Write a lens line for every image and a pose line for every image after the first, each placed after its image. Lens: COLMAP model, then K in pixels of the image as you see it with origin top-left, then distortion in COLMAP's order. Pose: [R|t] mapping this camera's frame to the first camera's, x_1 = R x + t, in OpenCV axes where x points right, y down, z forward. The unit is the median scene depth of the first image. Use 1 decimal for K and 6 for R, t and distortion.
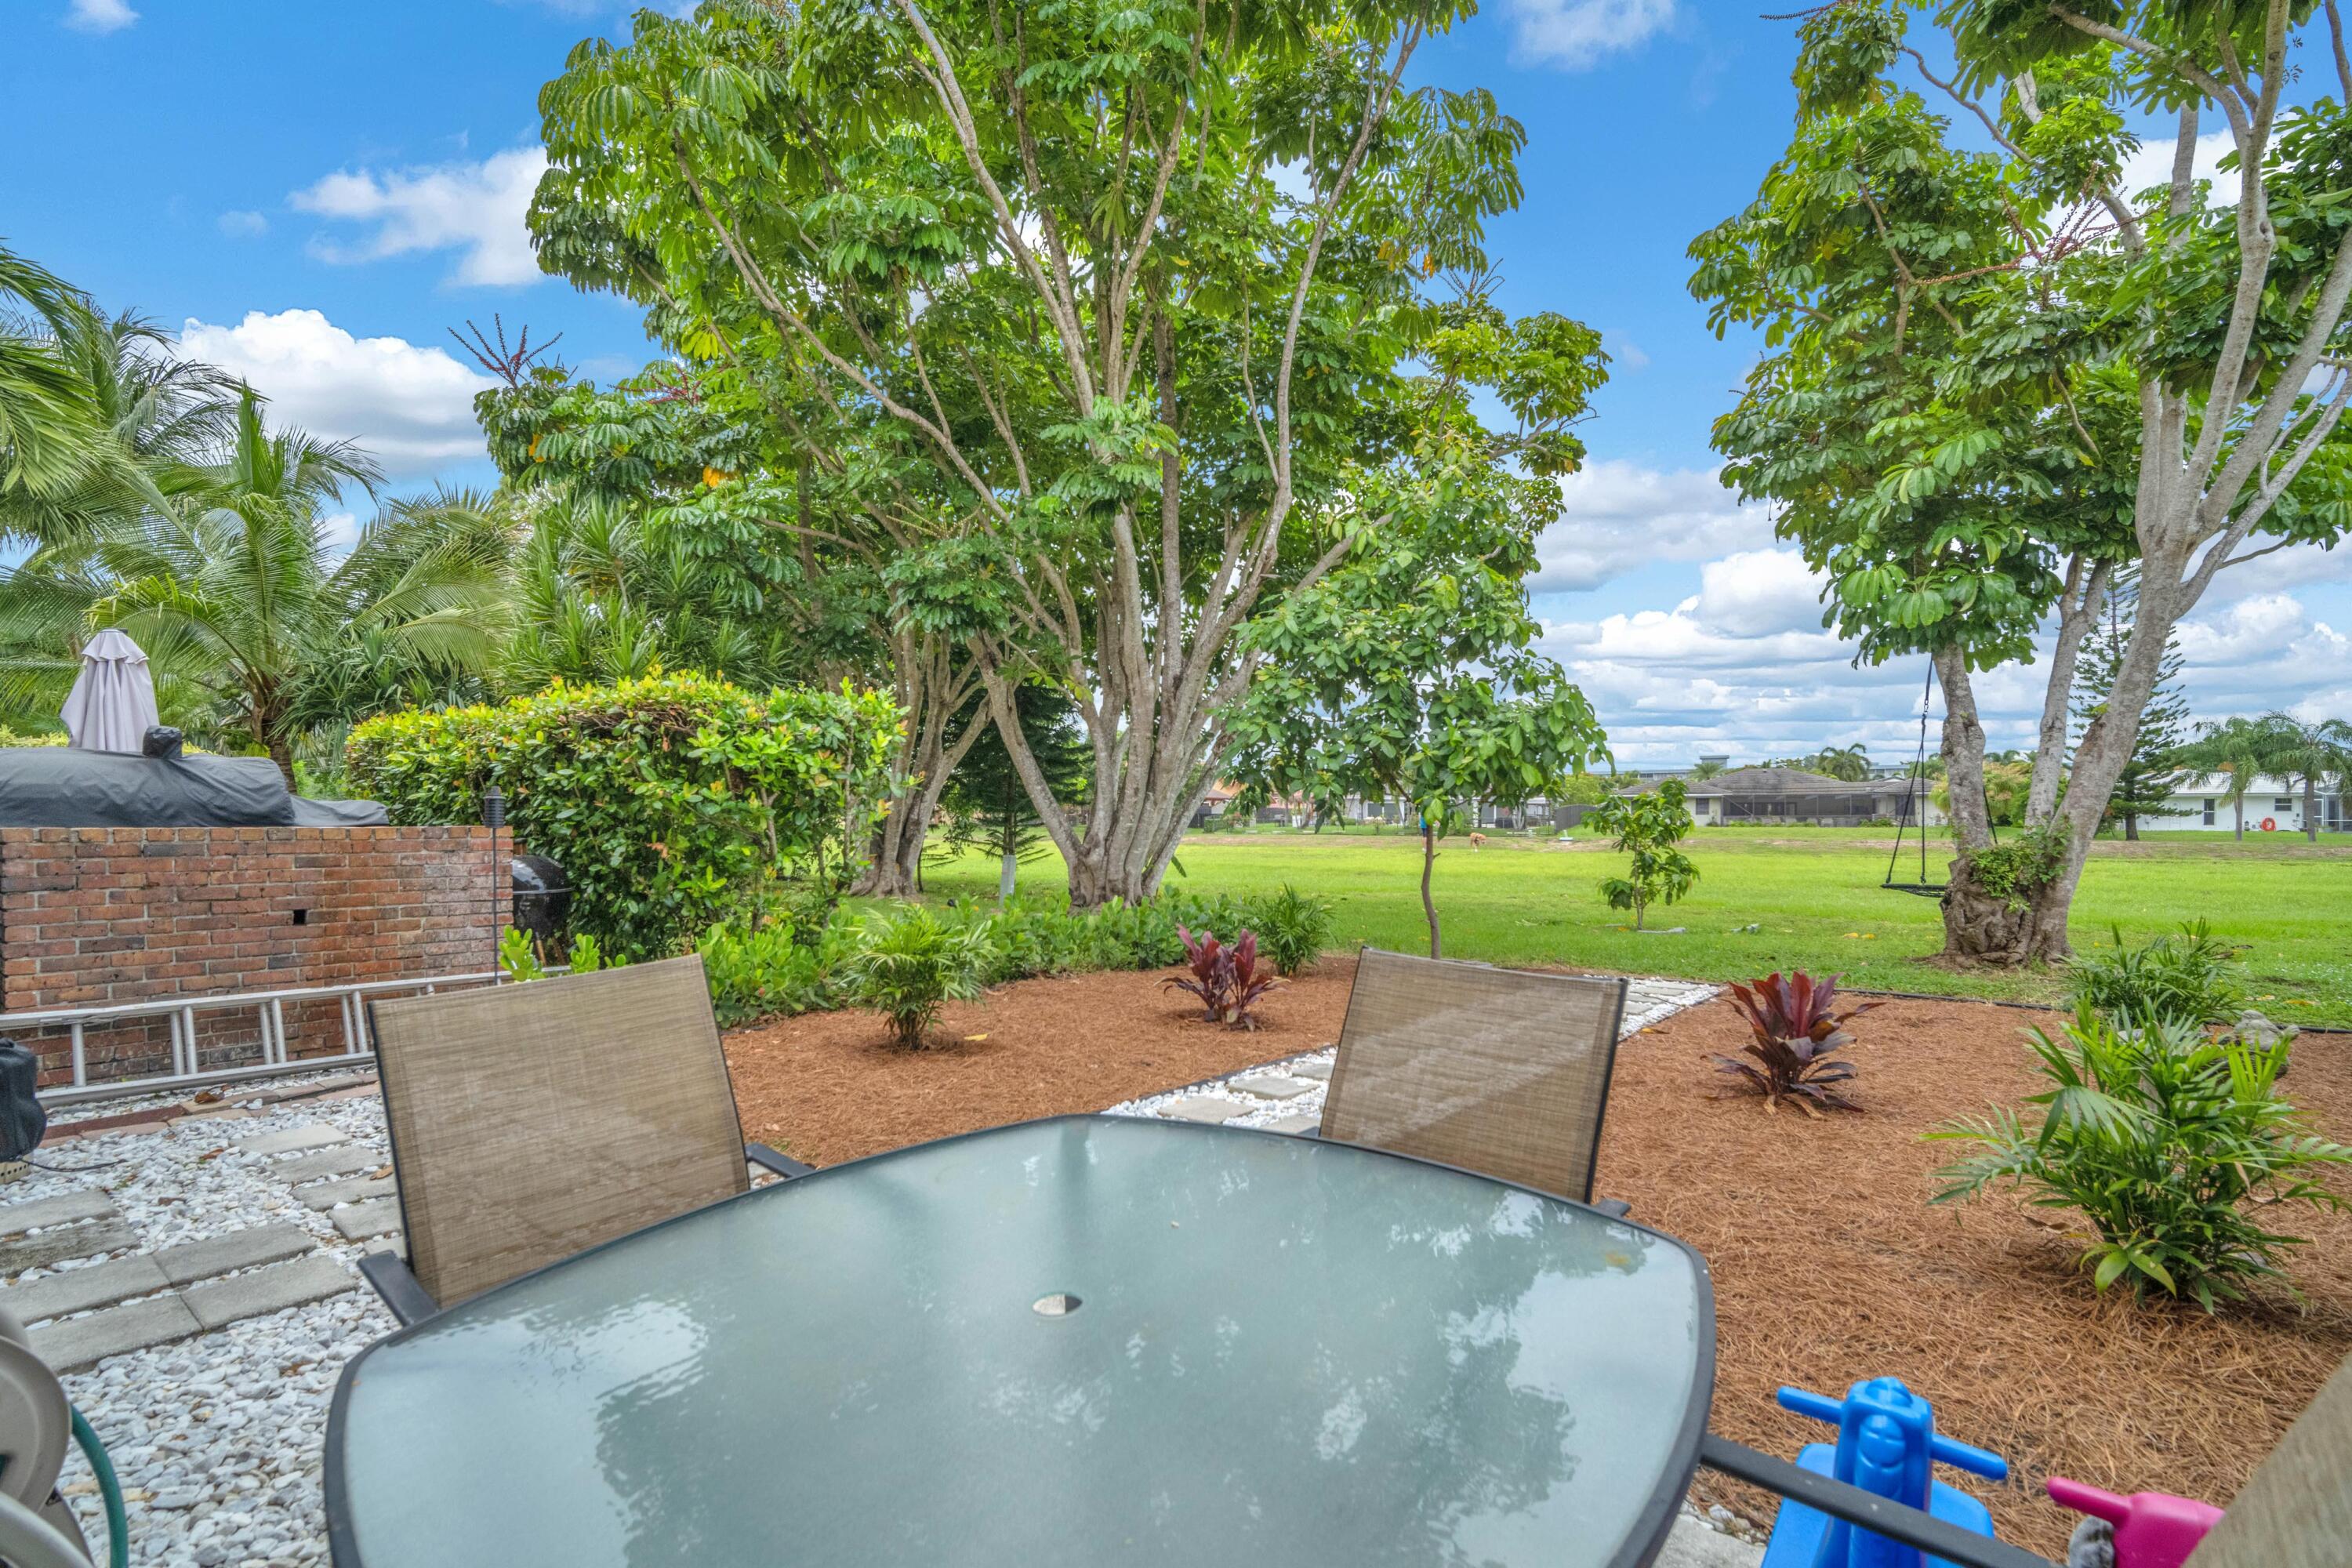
lens RADIAL K [[1055.1, 0, 1142.1], [0, 1055.1, 854.7], [0, 0, 1]] dist [-0.013675, 0.006860]
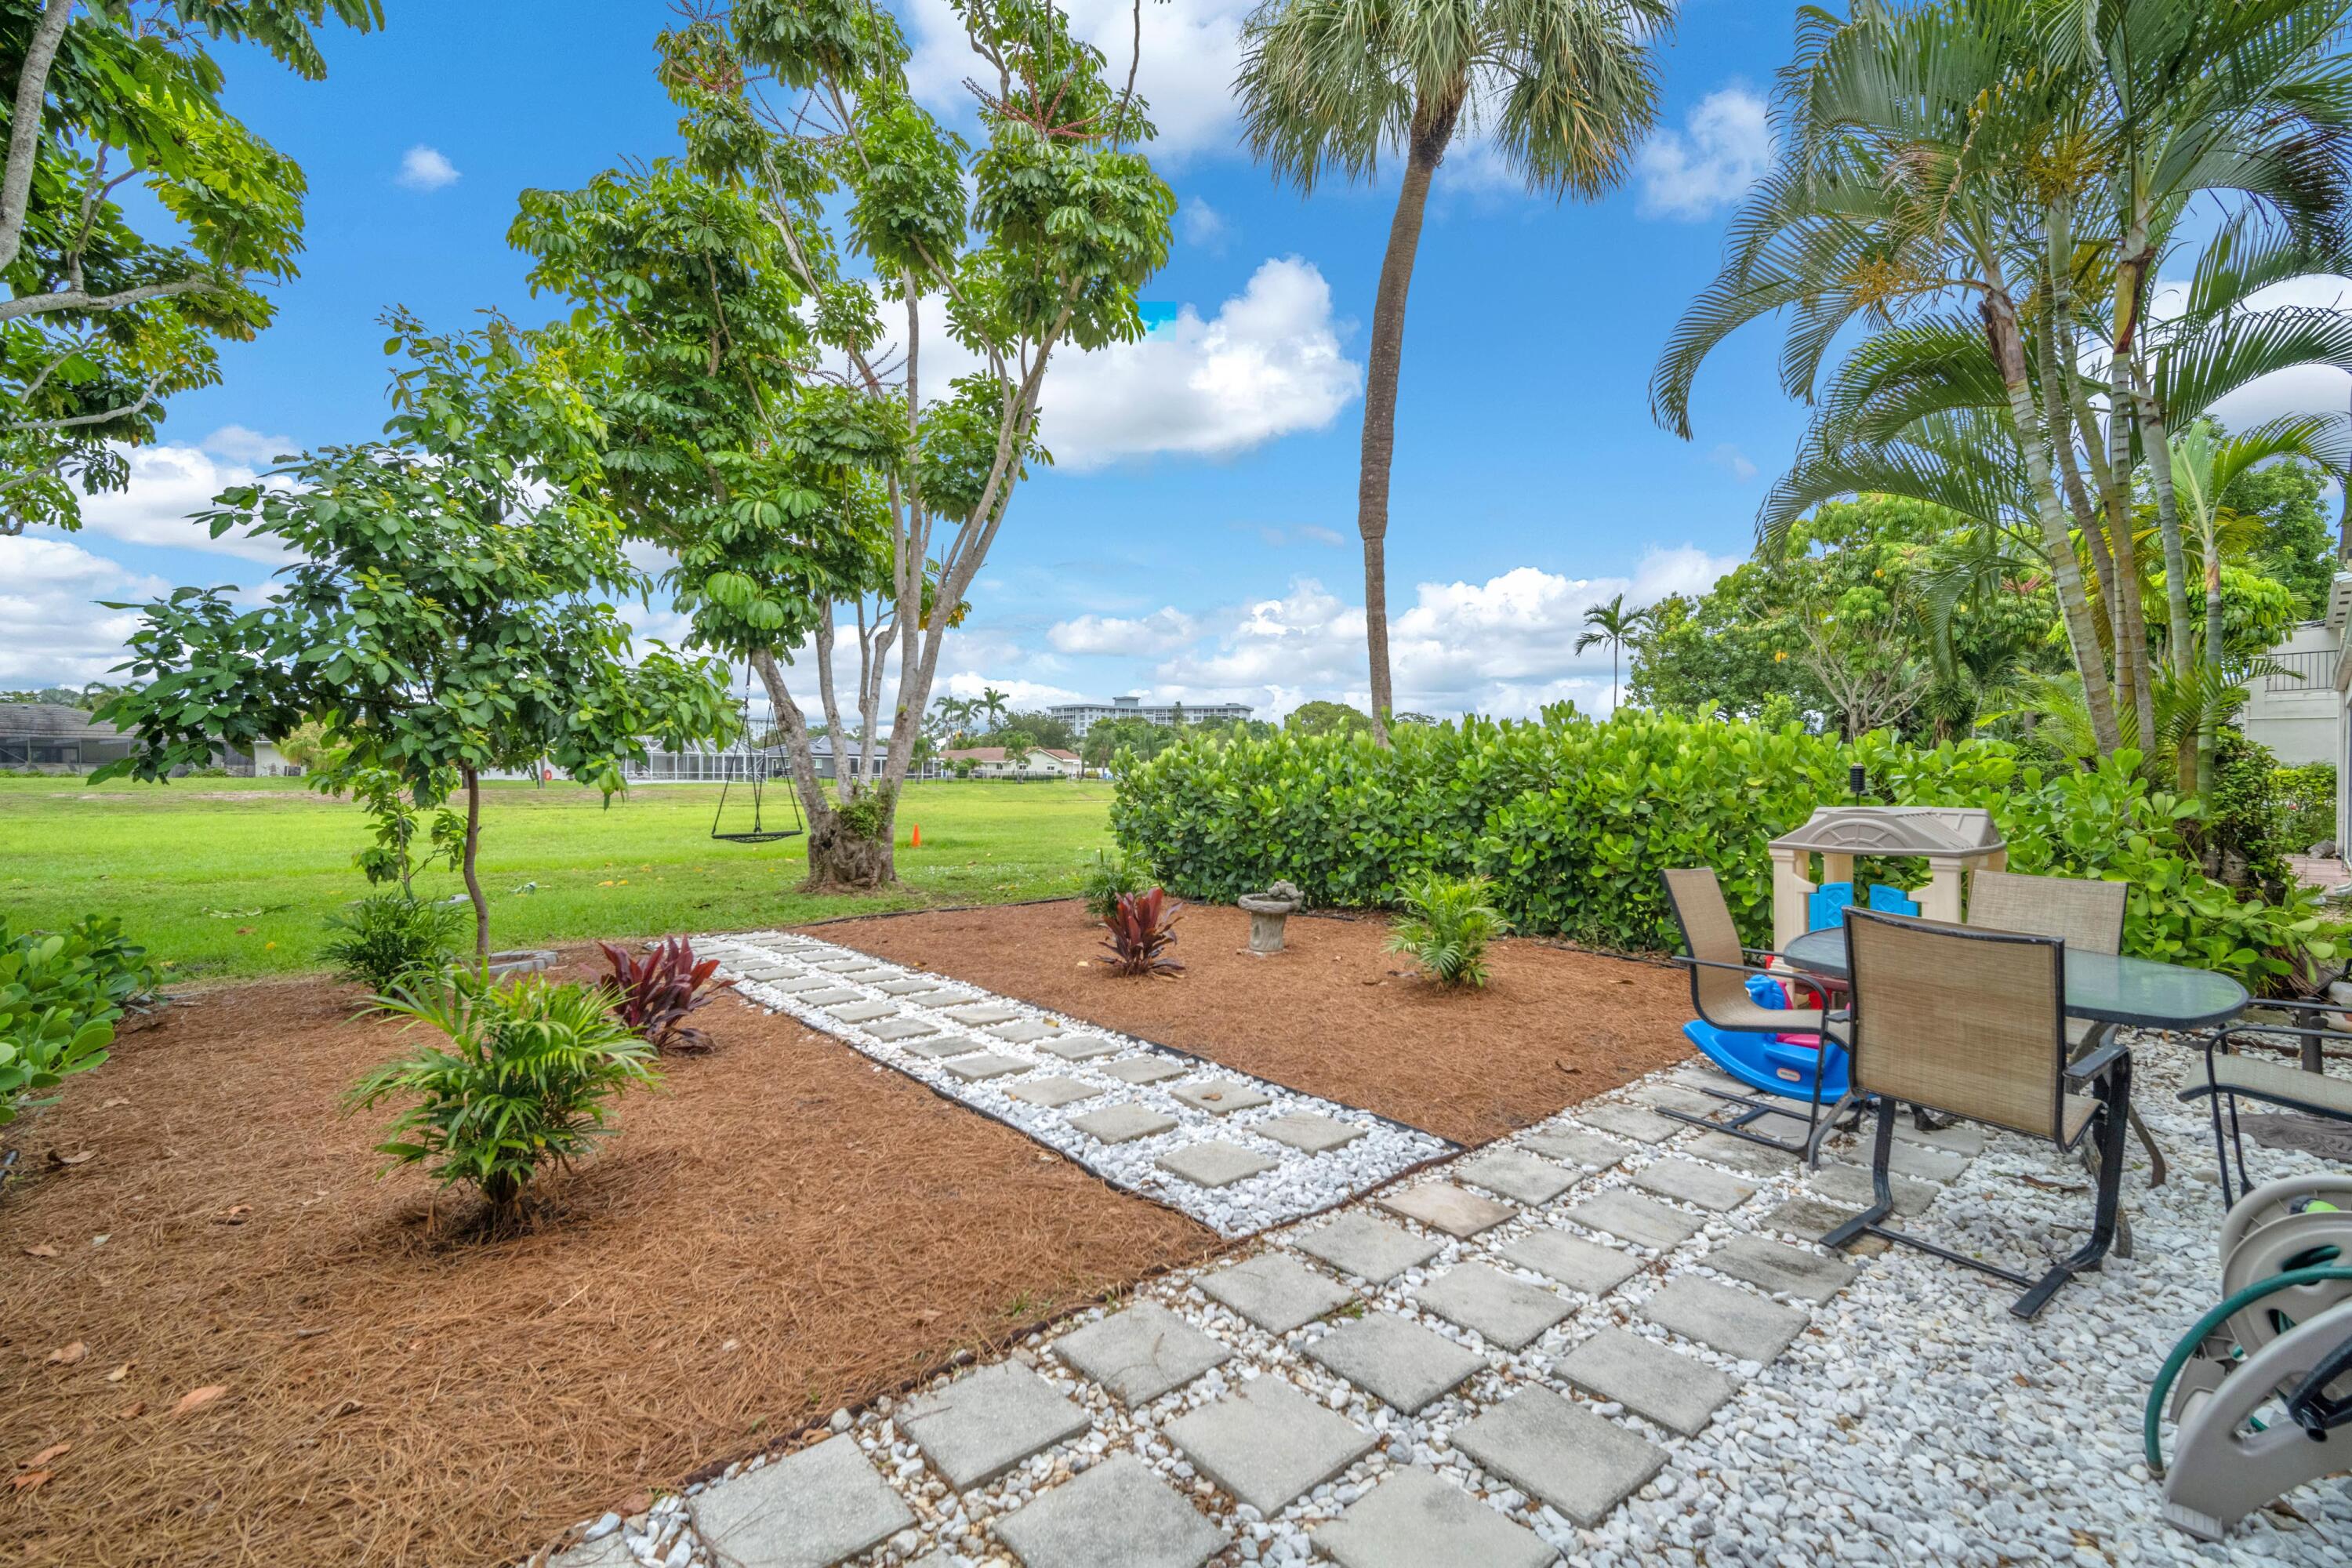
lens RADIAL K [[1025.2, 0, 1171.8], [0, 1025.2, 787.4], [0, 0, 1]] dist [-0.013465, 0.005115]
pose [[0.166595, -0.011710, 0.985956, -0.311385], [0.026127, 0.999631, 0.007458, -0.018249], [-0.985679, 0.024518, 0.166839, 0.255359]]
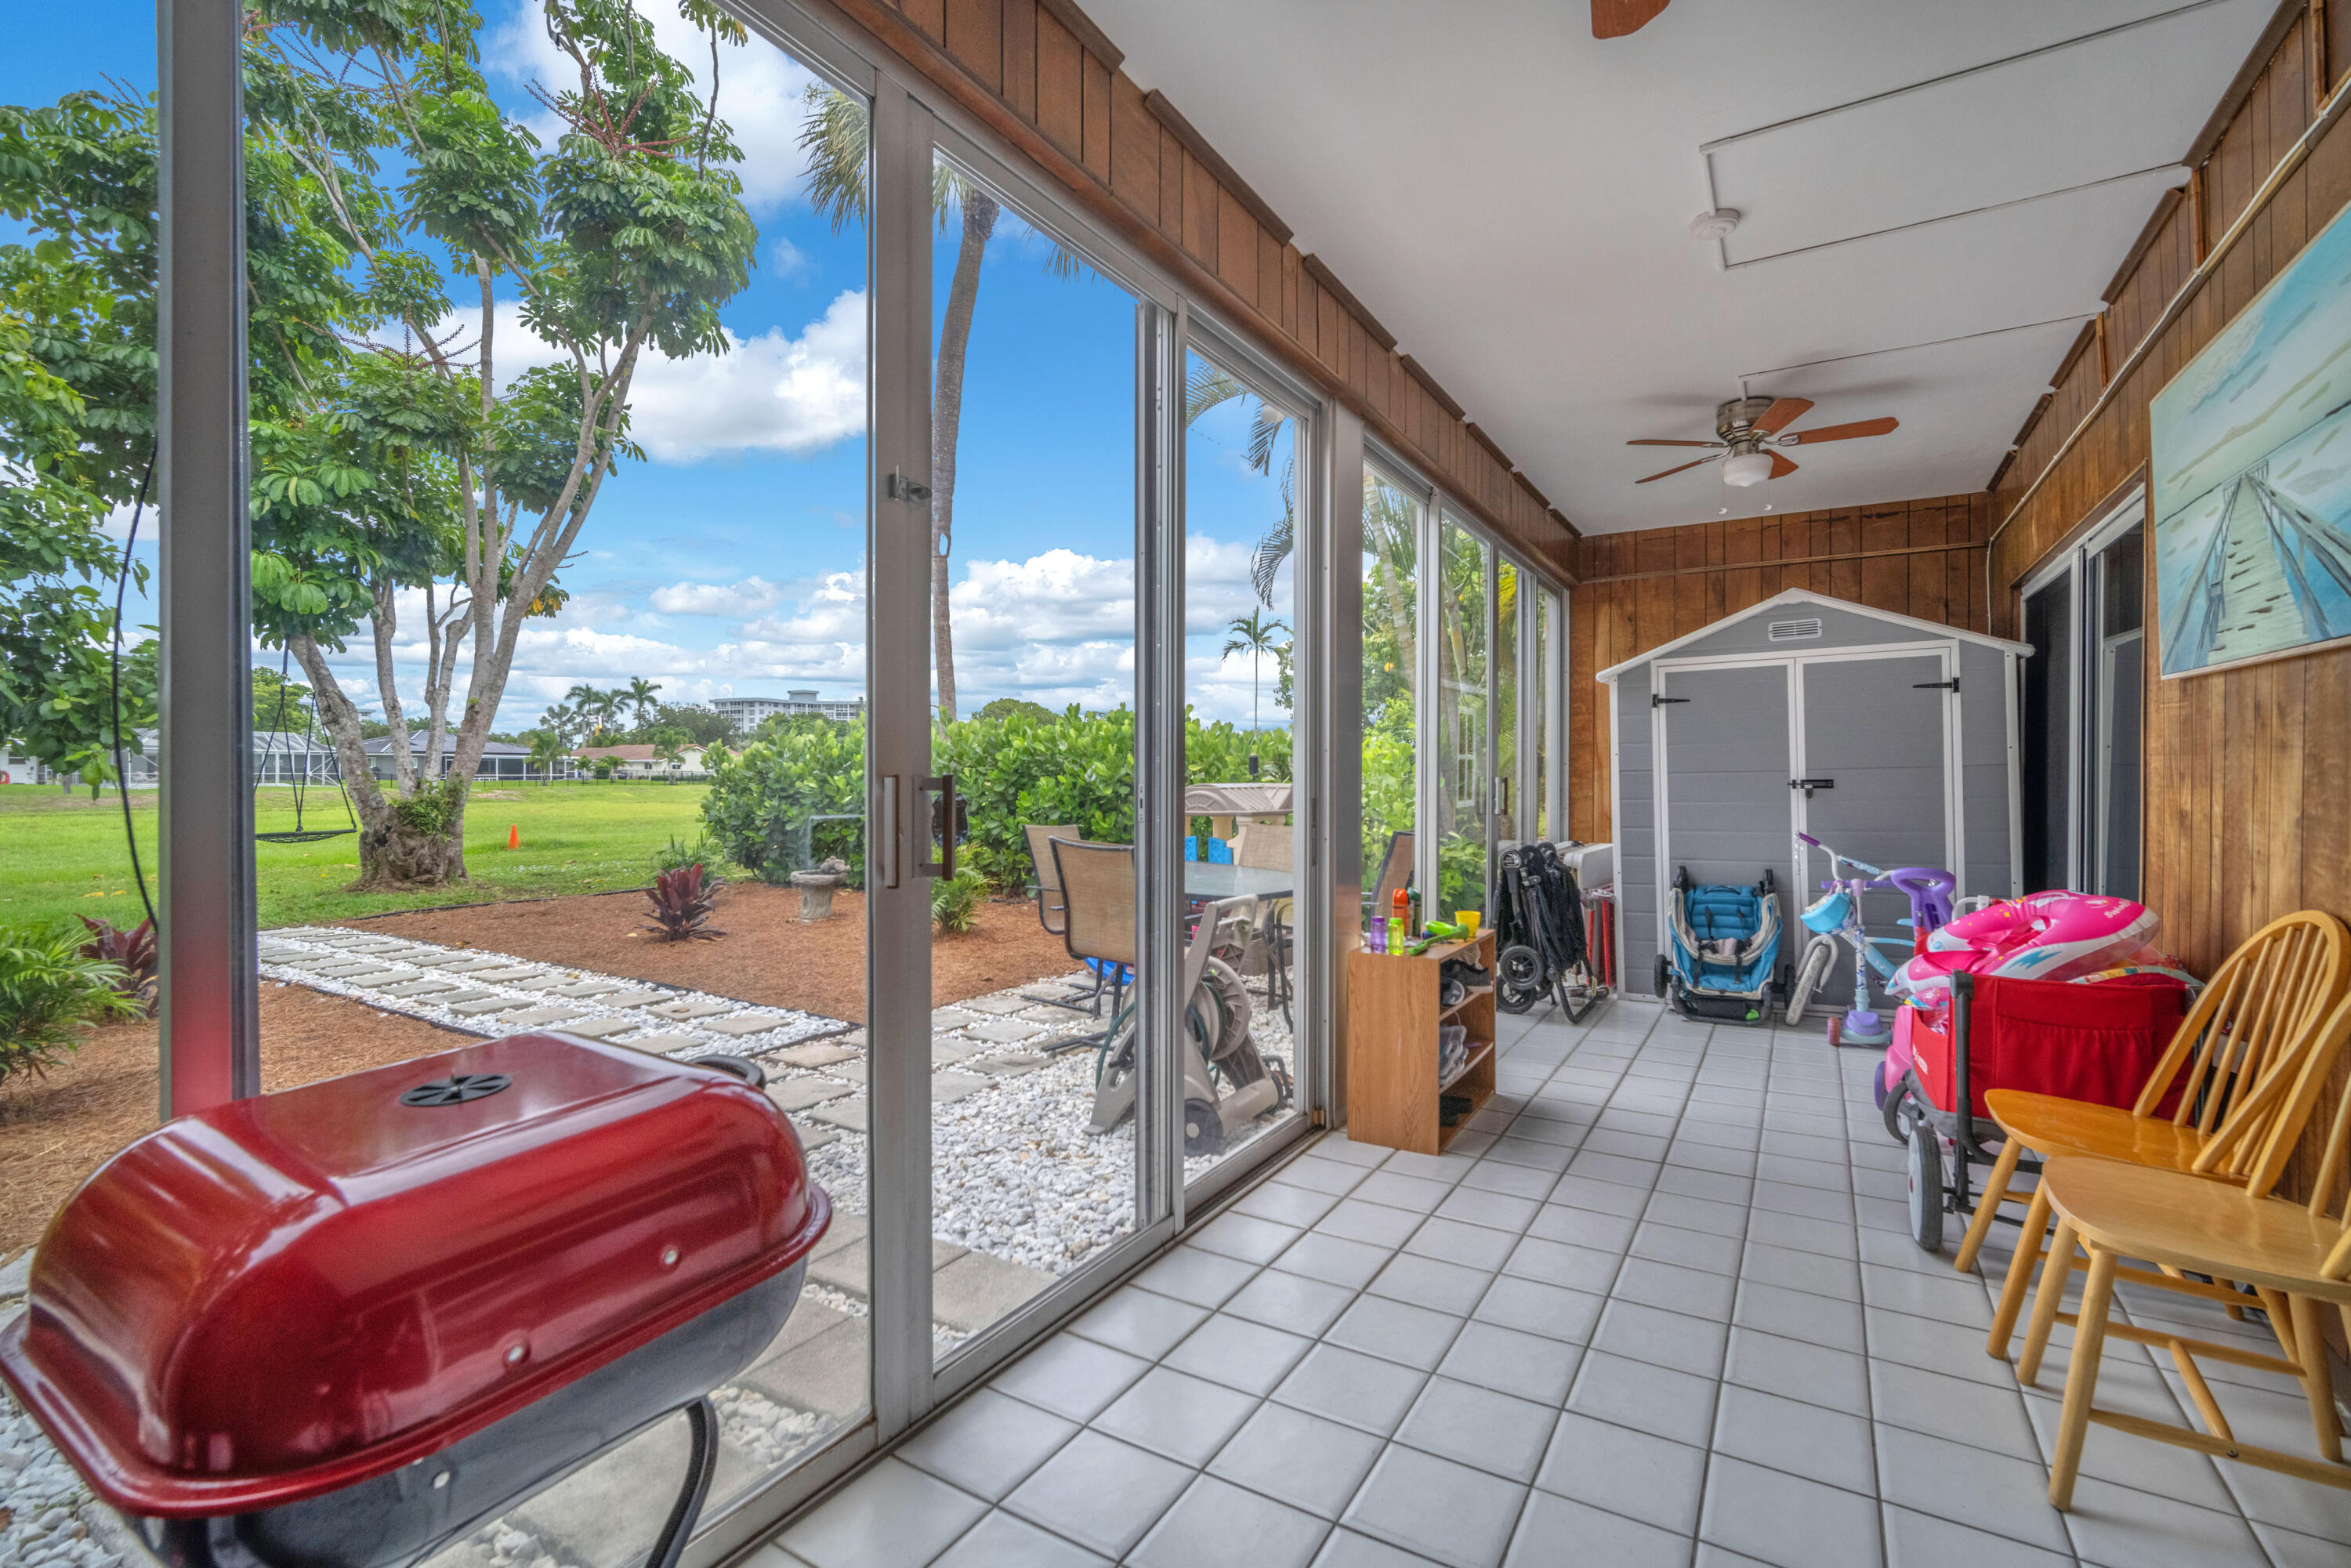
lens RADIAL K [[1054.6, 0, 1174.3], [0, 1054.6, 785.1], [0, 0, 1]] dist [-0.013675, 0.006860]
pose [[-0.125424, -0.009828, 0.992055, -0.441648], [0.031166, 0.999418, 0.013841, -0.007859], [-0.991614, 0.032654, -0.125045, 0.147354]]
